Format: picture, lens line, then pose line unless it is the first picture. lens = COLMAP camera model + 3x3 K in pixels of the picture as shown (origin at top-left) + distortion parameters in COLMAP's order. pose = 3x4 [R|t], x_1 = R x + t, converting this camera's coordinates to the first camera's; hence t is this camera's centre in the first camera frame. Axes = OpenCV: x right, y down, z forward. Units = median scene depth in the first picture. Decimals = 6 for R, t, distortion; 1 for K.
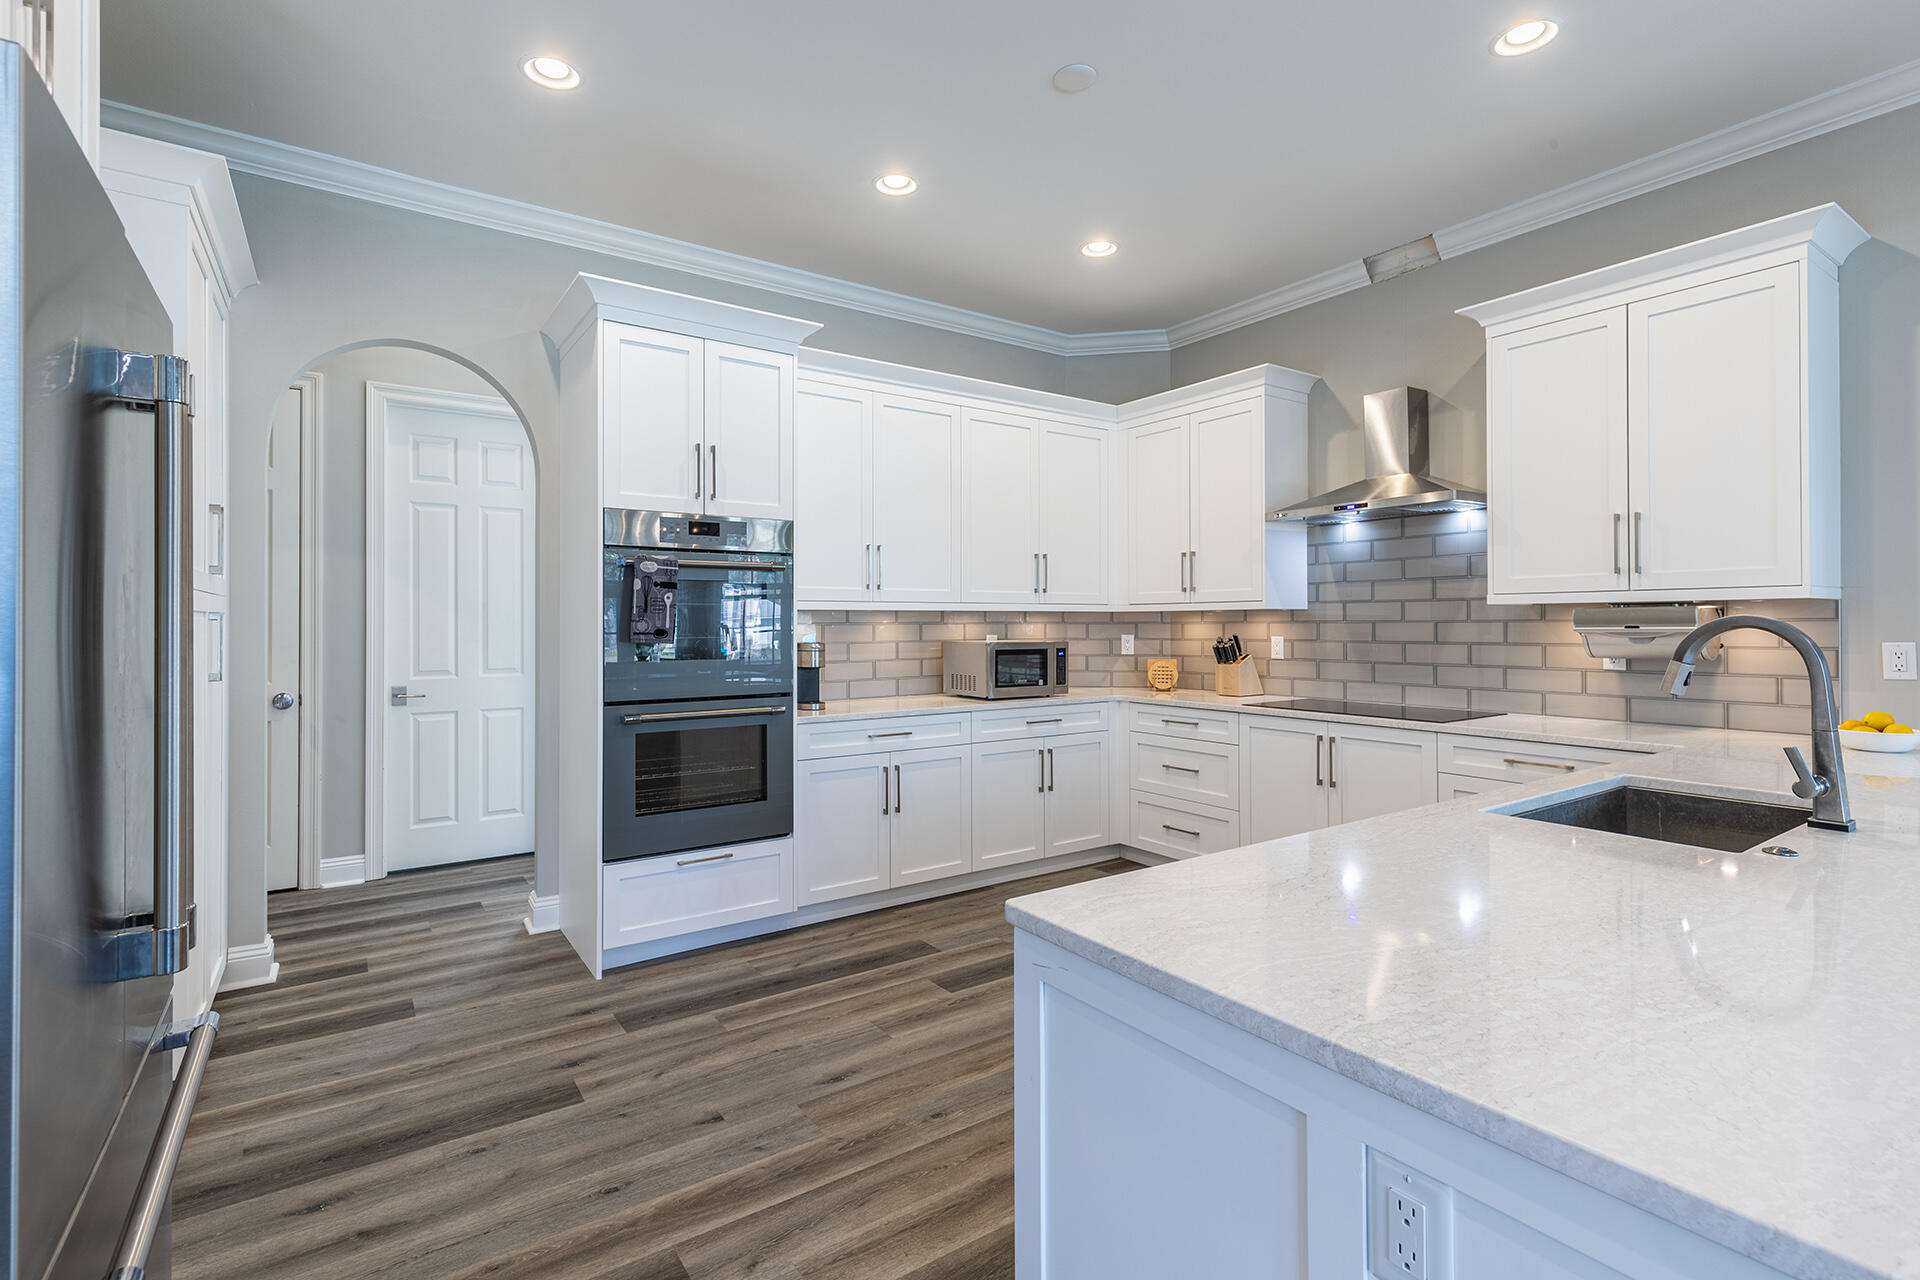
lens RADIAL K [[882.8, 0, 961.2], [0, 882.8, 614.2], [0, 0, 1]] dist [0.002586, 0.000587]
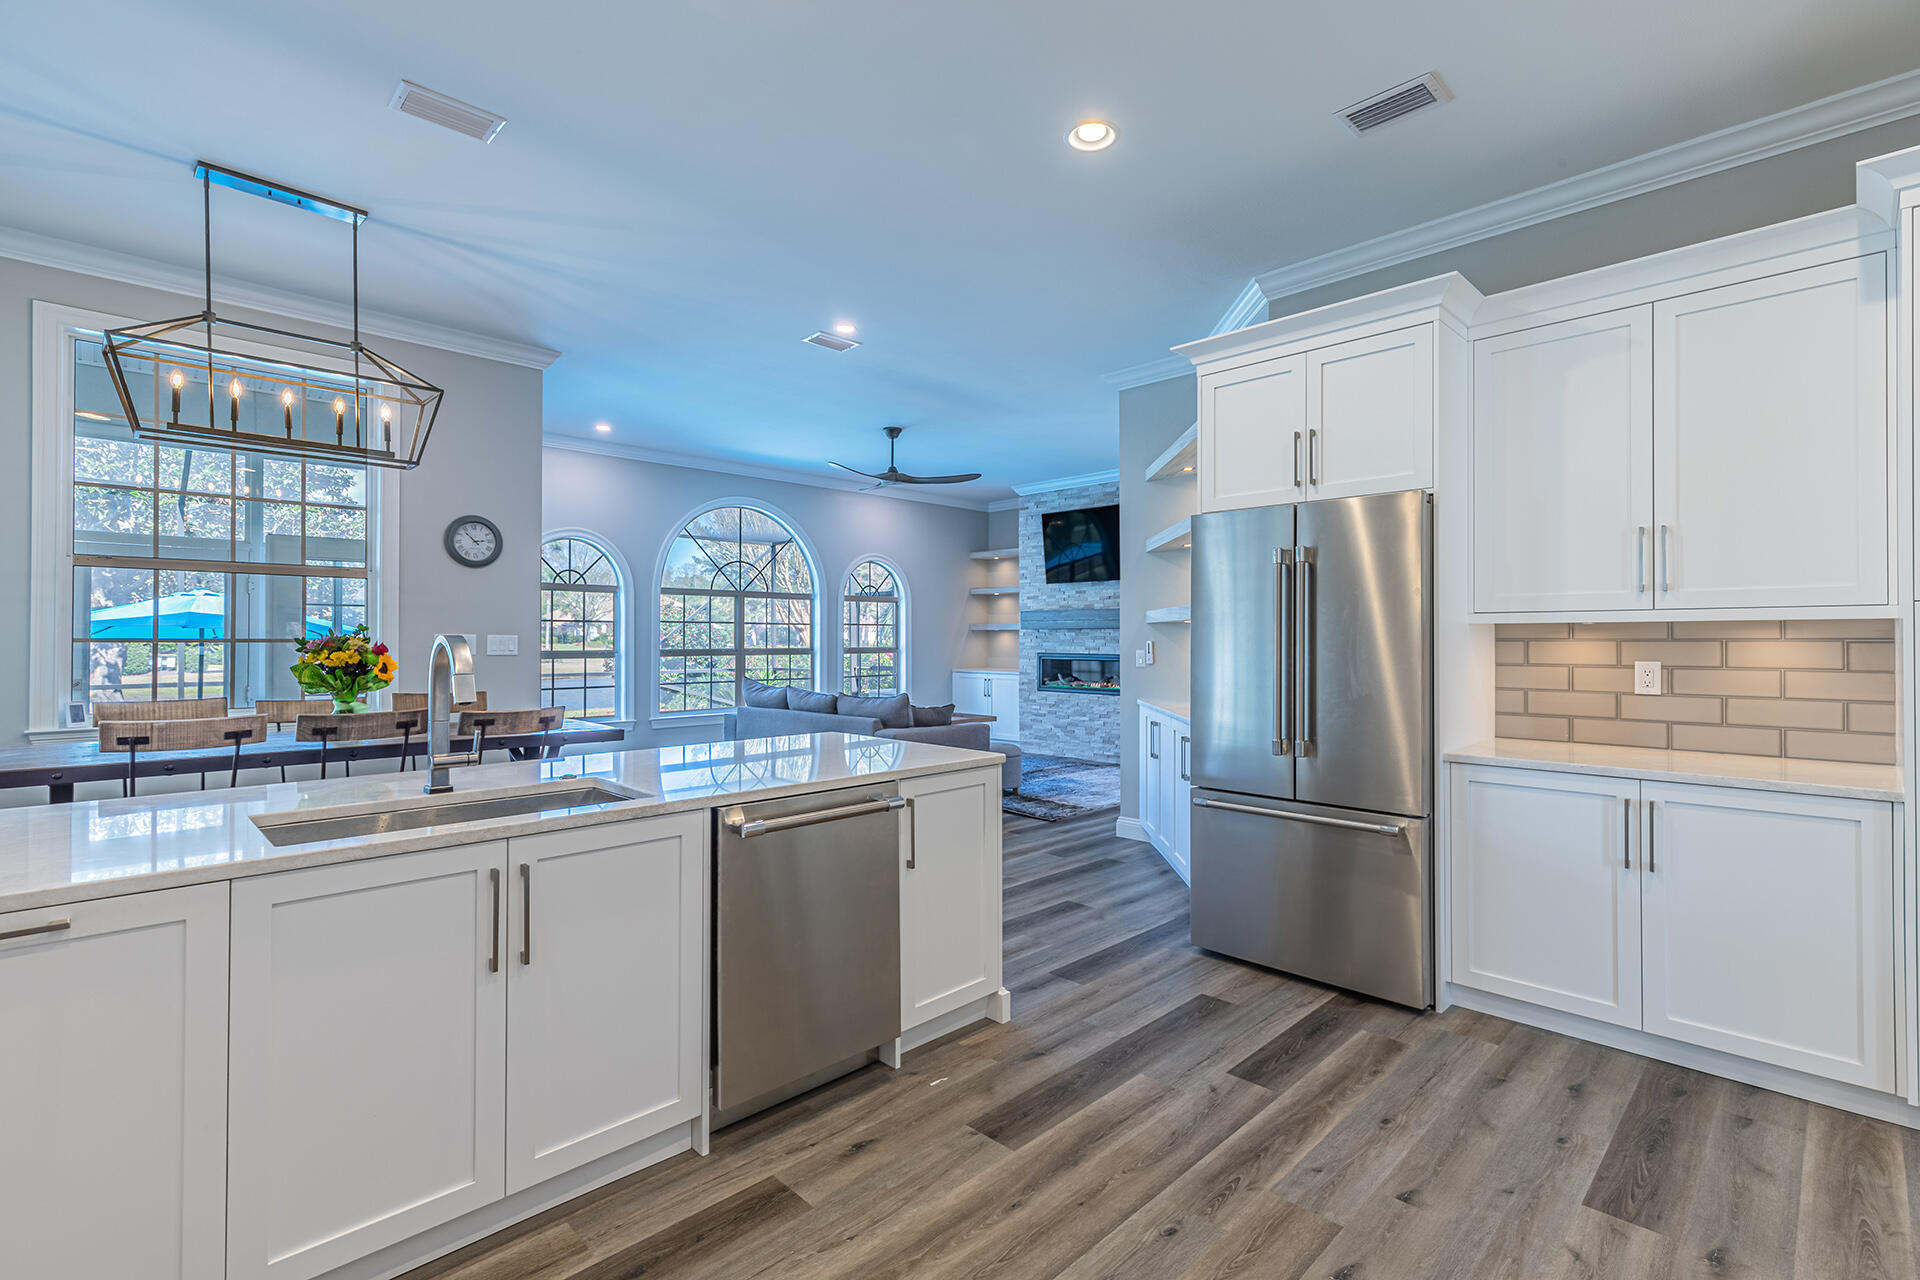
lens RADIAL K [[890.8, 0, 965.0], [0, 890.8, 633.2], [0, 0, 1]] dist [-0.000282, -0.000407]
pose [[-0.986400, 0.004006, -0.164316, 0.154834], [0.006814, 0.999840, -0.016526, 0.009921], [0.164223, -0.017421, -0.986269, 0.937835]]
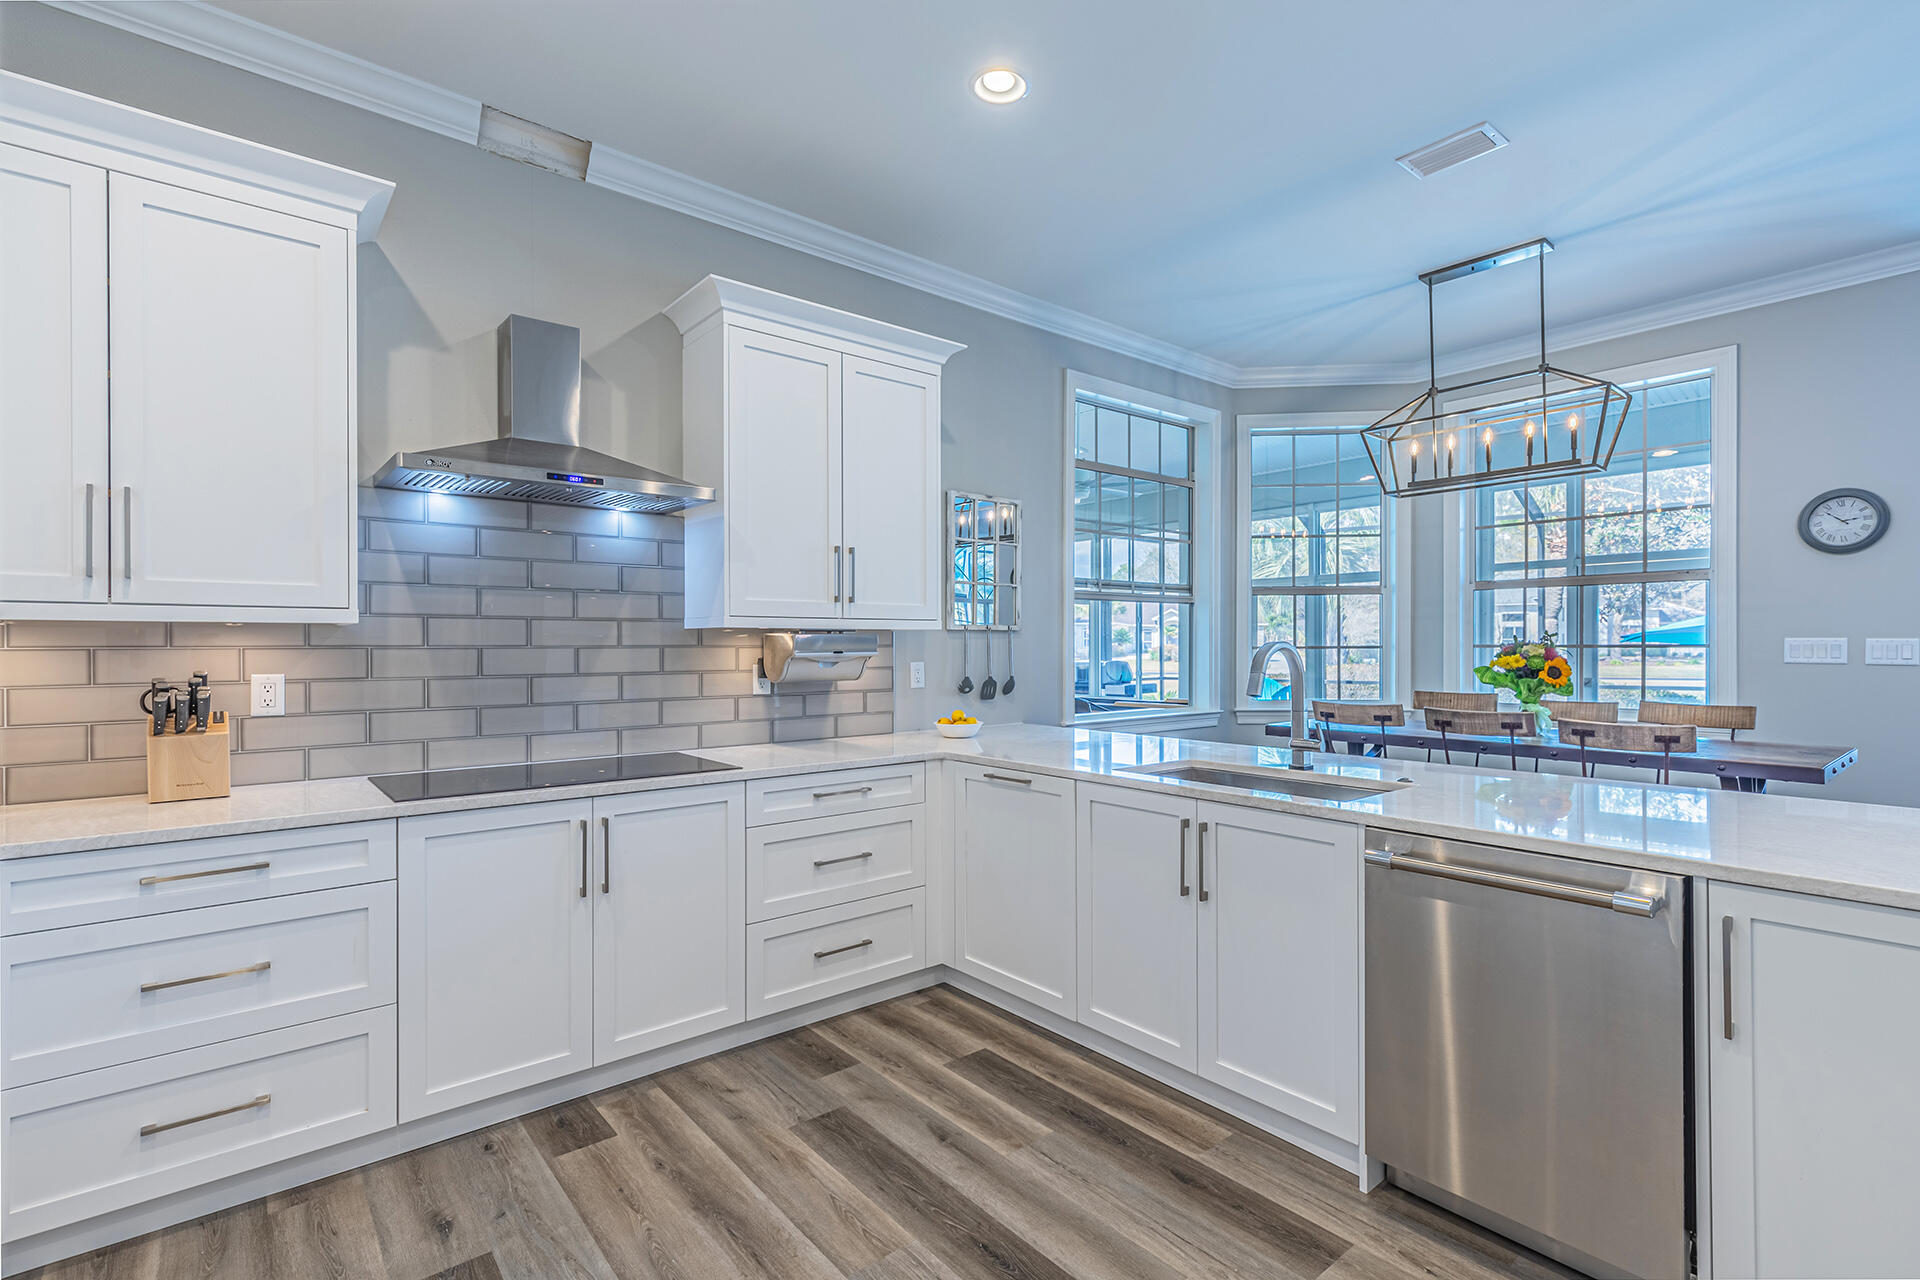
lens RADIAL K [[871.6, 0, 983.2], [0, 871.6, 645.5], [0, 0, 1]] dist [0.005757, -0.000089]
pose [[-0.087524, 0.004498, 0.996152, -0.228662], [-0.007802, 0.999956, -0.005200, 0.007519], [-0.996132, -0.008227, -0.087485, 0.659314]]
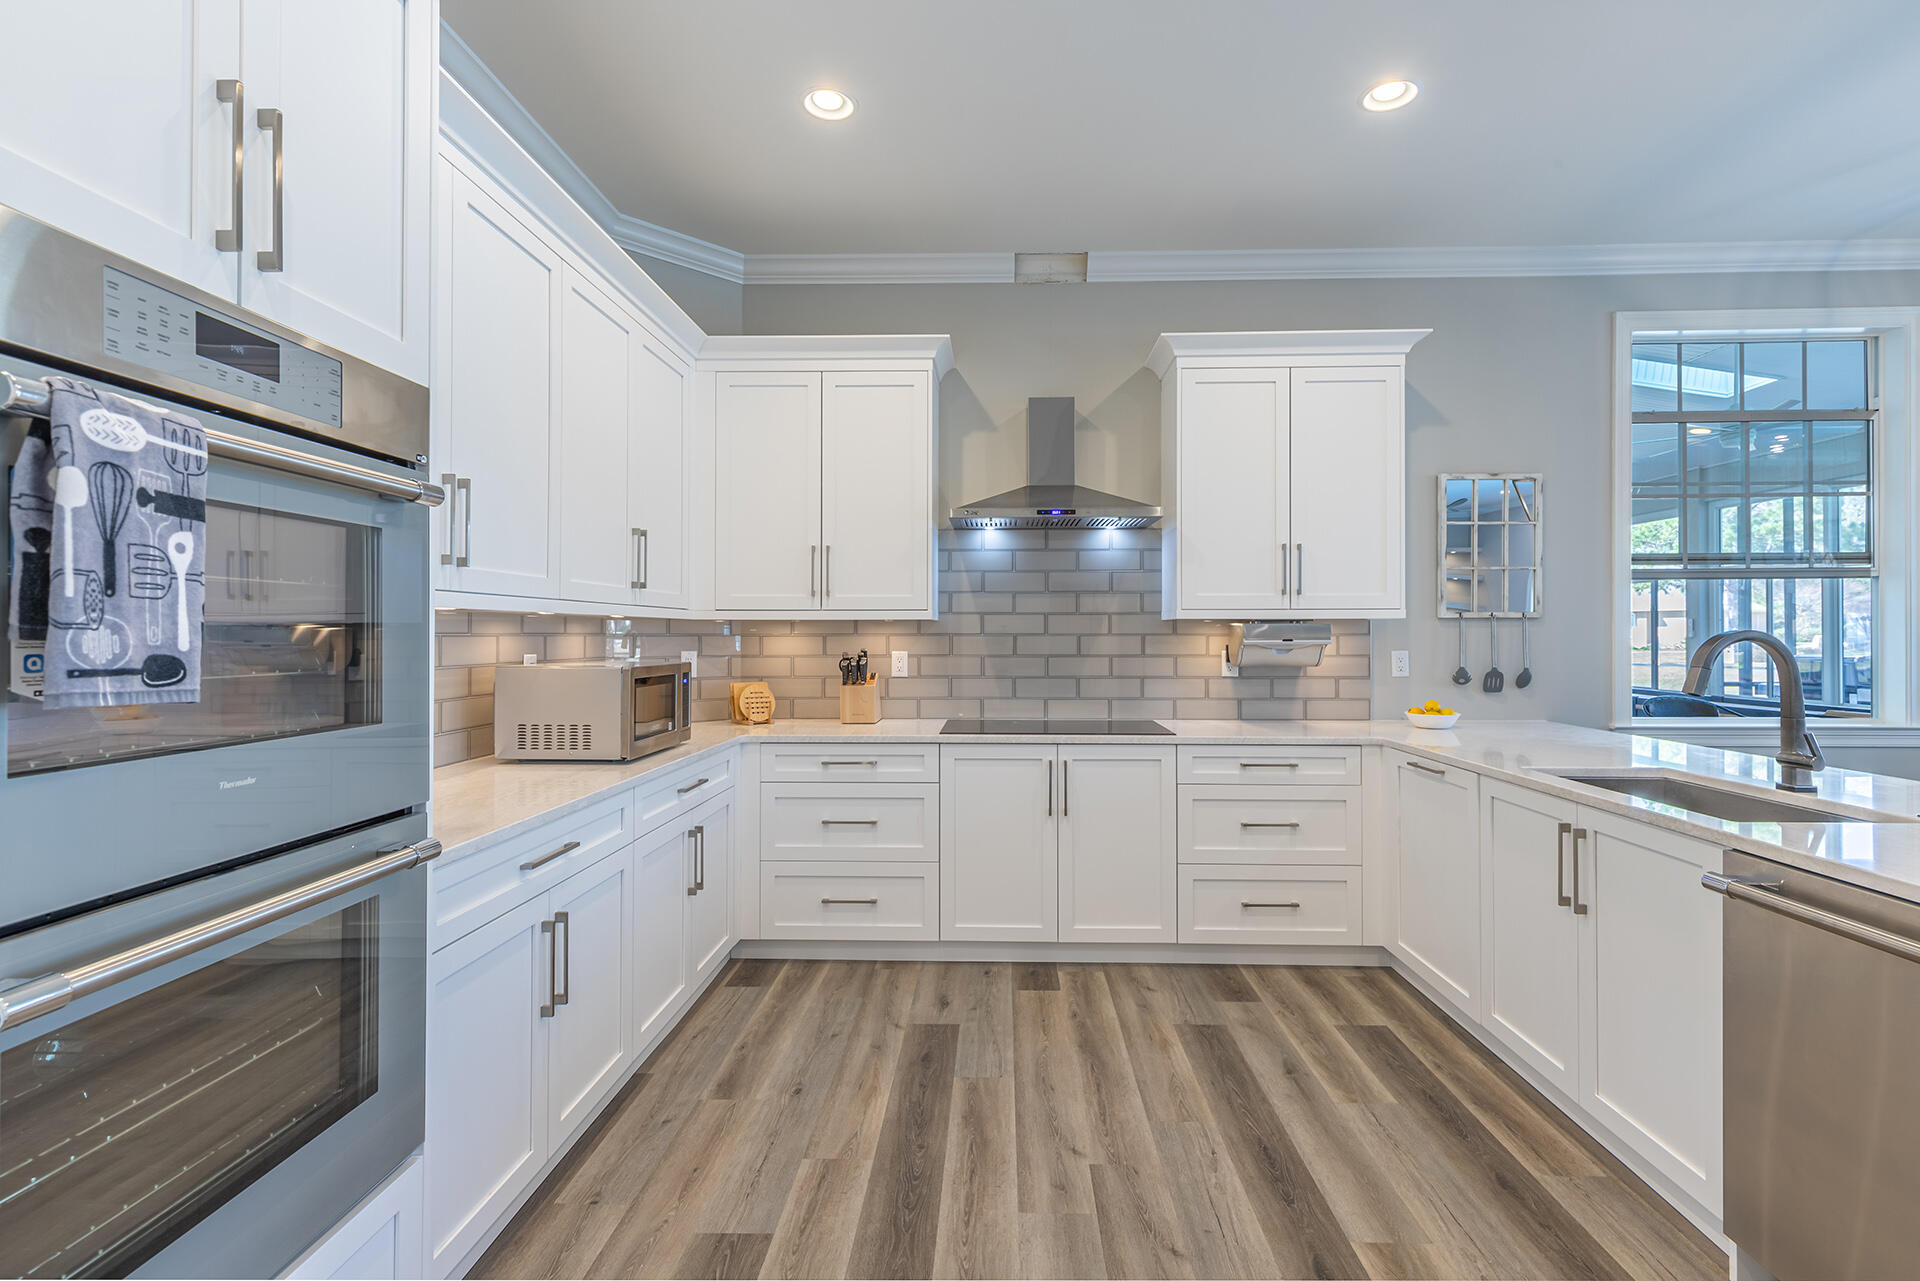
lens RADIAL K [[867.8, 0, 986.2], [0, 867.8, 623.5], [0, 0, 1]] dist [0.001863, -0.000157]
pose [[0.597812, 0.013197, 0.801528, -0.299585], [-0.010263, 0.999909, -0.008809, 0.004798], [-0.801571, -0.002960, 0.597892, 0.451684]]
